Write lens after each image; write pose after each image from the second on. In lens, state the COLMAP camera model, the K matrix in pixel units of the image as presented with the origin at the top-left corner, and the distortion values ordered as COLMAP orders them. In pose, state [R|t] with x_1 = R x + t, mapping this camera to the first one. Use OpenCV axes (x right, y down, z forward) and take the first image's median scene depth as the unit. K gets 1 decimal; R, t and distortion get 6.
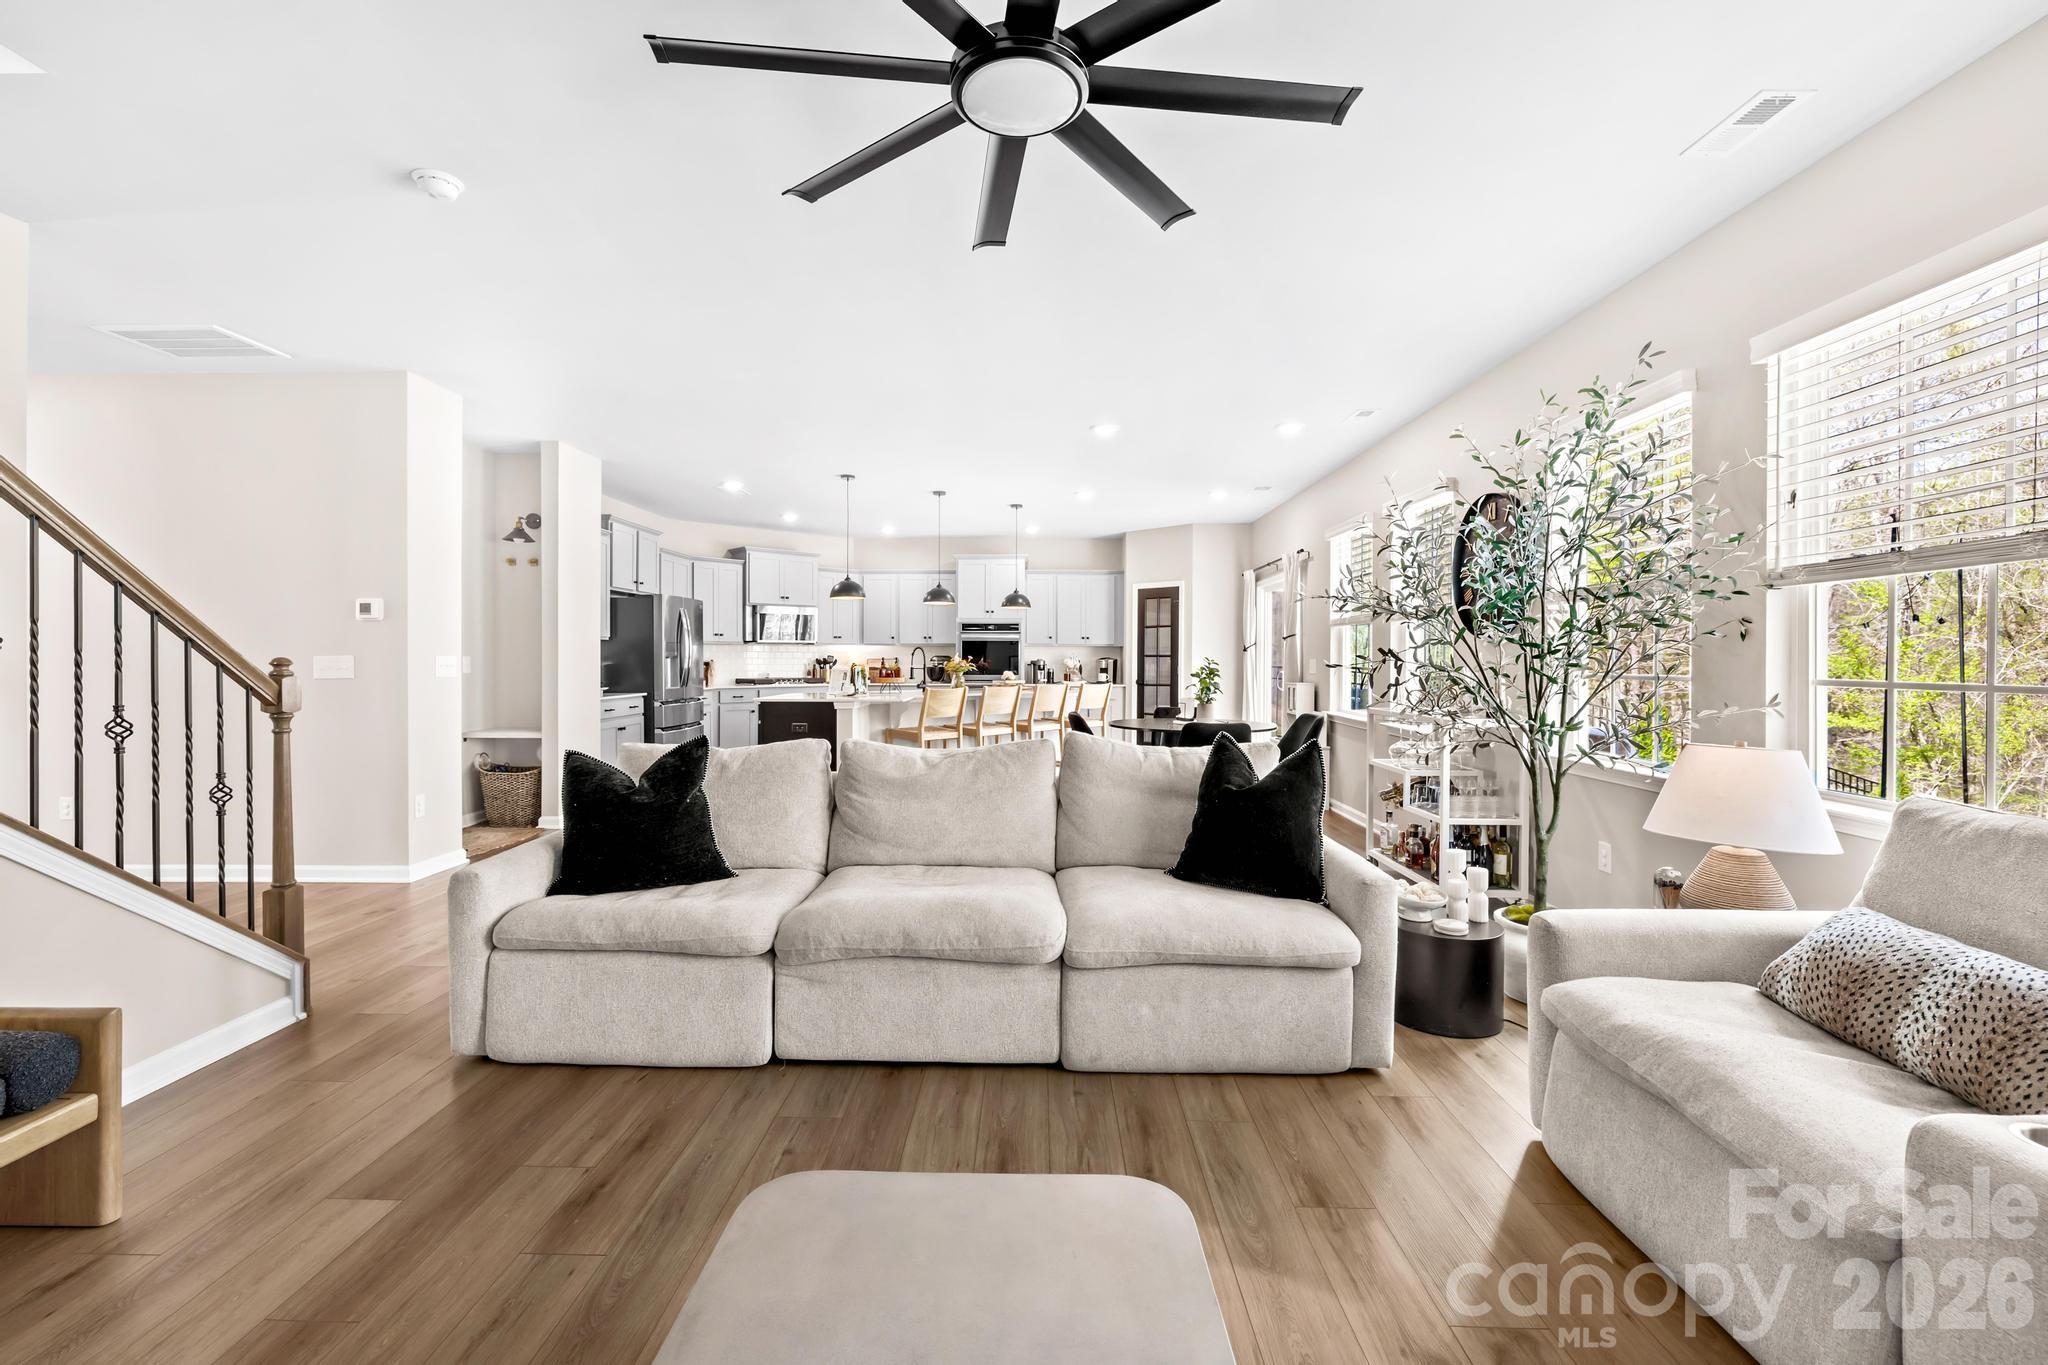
lens RADIAL K [[864.0, 0, 1015.6], [0, 864.0, 666.4], [0, 0, 1]] dist [0.000039, 0.000085]
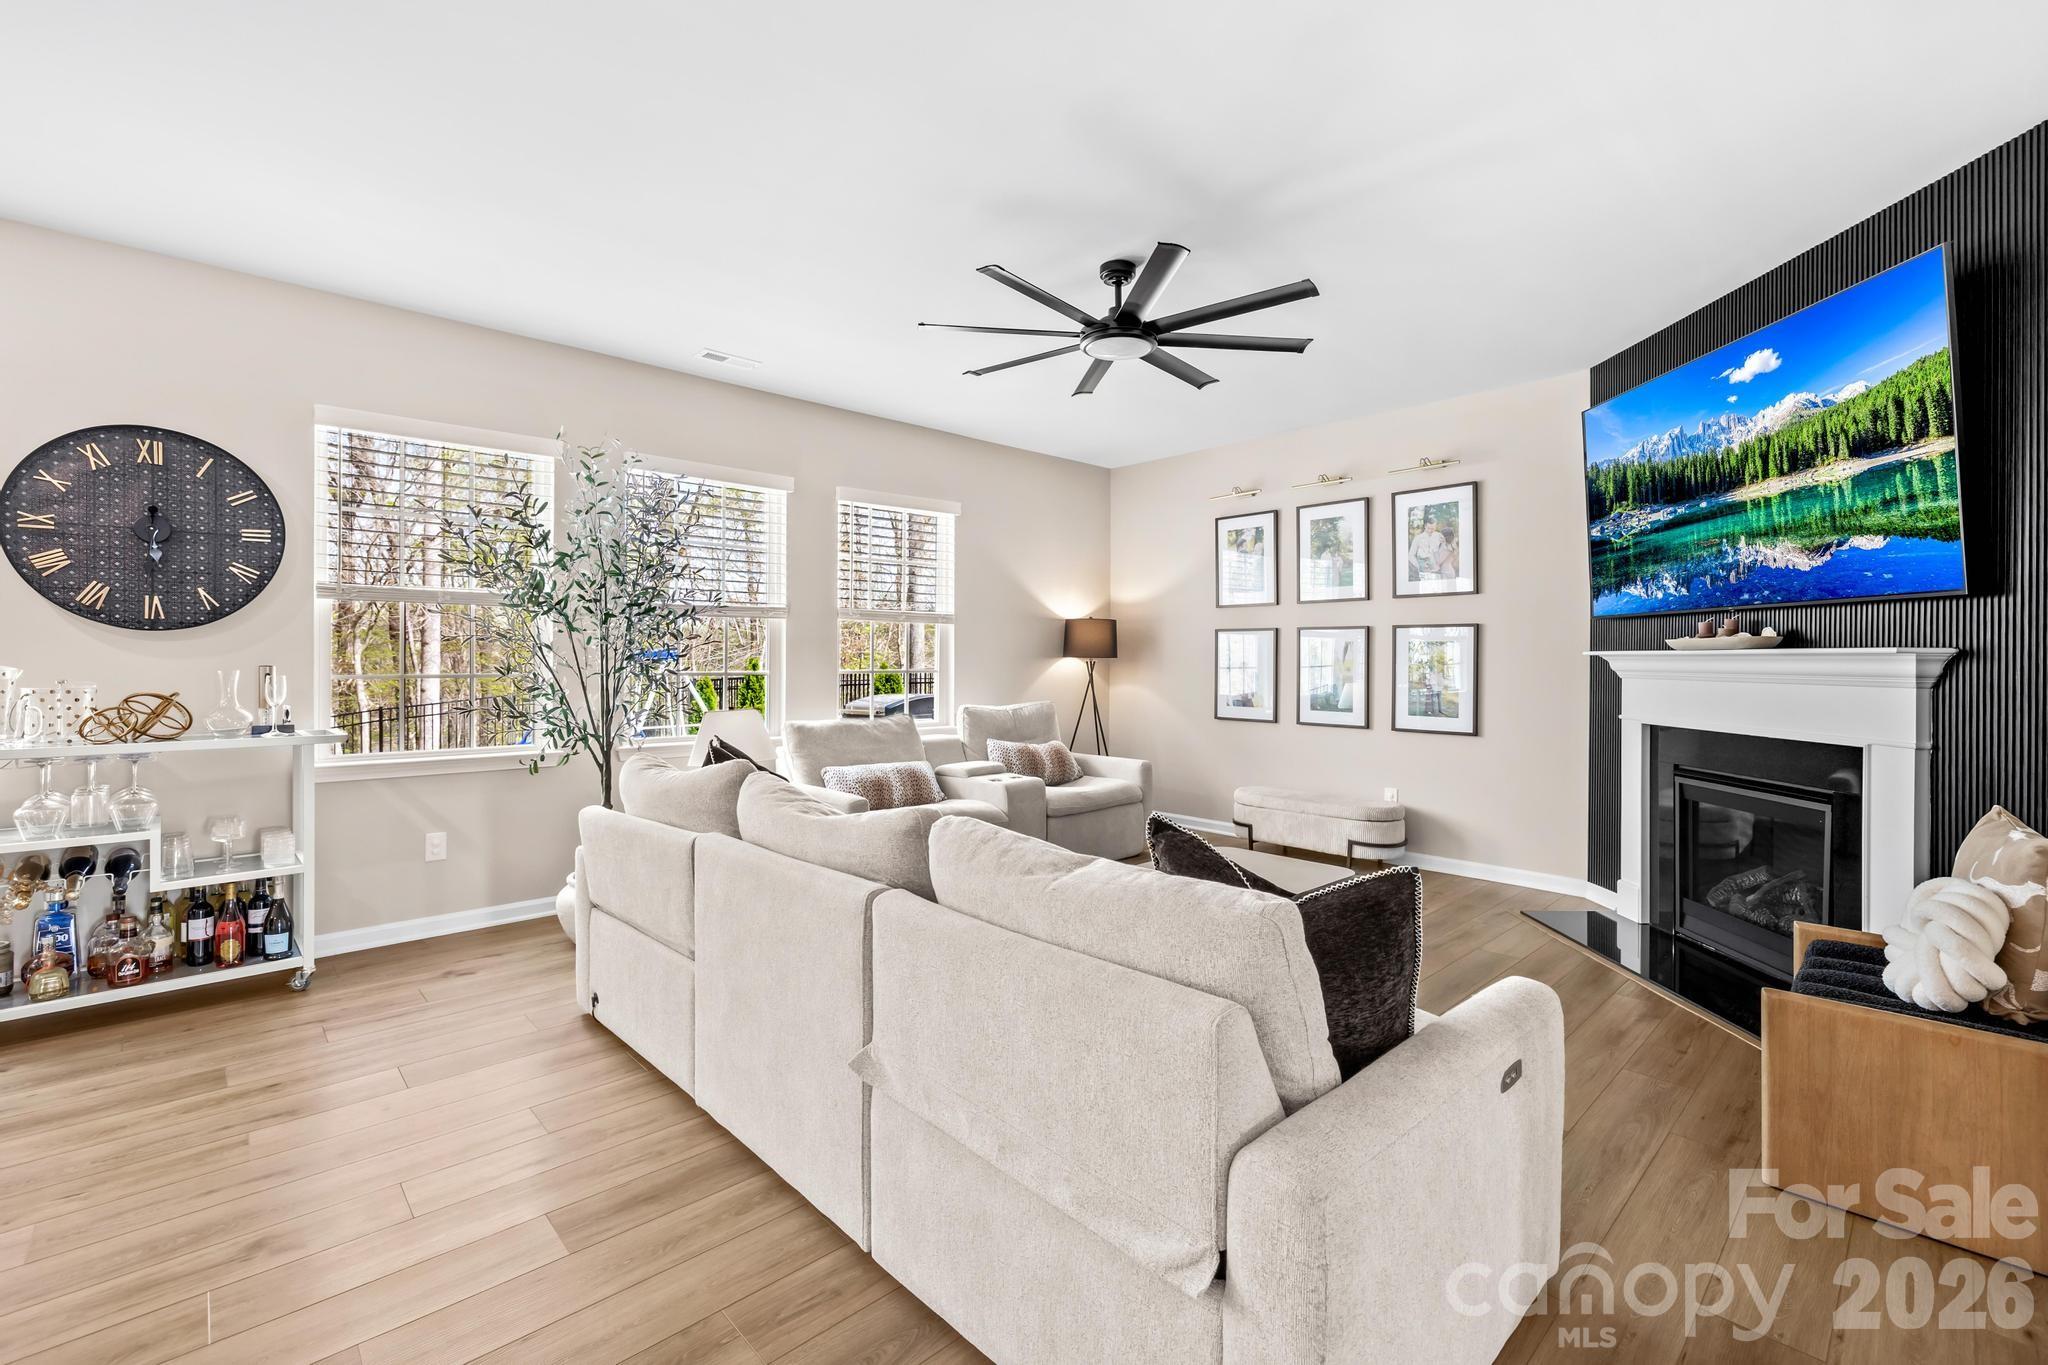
lens RADIAL K [[883.7, 0, 1036.5], [0, 883.7, 655.6], [0, 0, 1]] dist [-0.000630, -0.000260]
pose [[-0.712315, -0.001285, 0.701859, -0.298159], [0.000315, 0.999998, 0.002150, -0.008031], [-0.701860, 0.001753, -0.712313, 0.611504]]
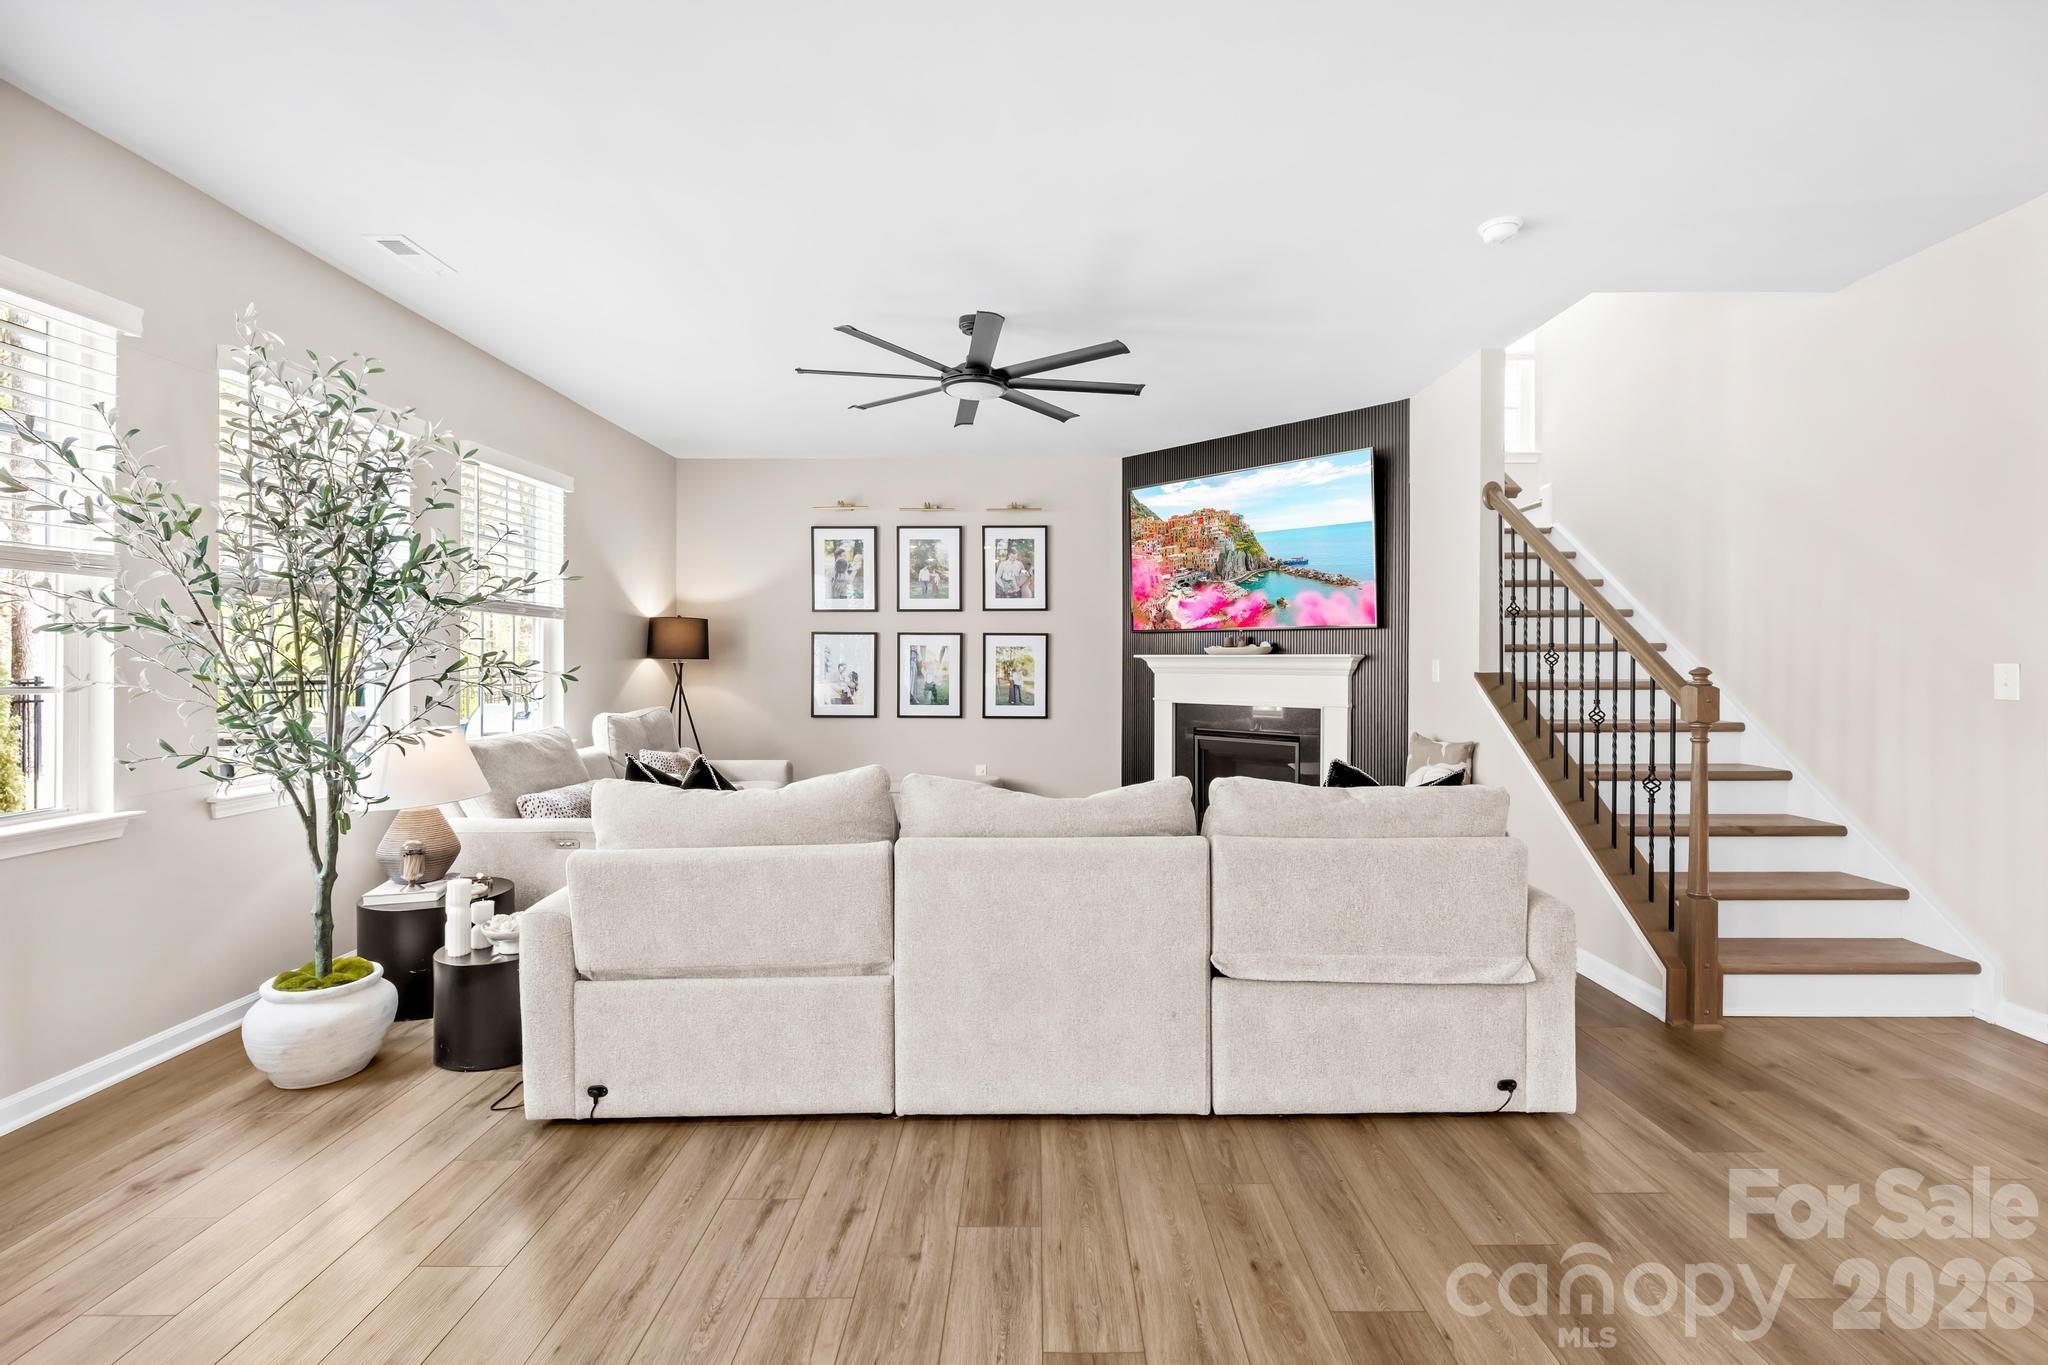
lens RADIAL K [[899.2, 0, 1020.7], [0, 899.2, 642.1], [0, 0, 1]] dist [0.023841, 0.000018]
pose [[-0.999884, -0.003973, -0.014684, -0.021359], [-0.003772, 0.999899, -0.013738, -0.009452], [0.014737, -0.013681, -0.999798, 0.799778]]
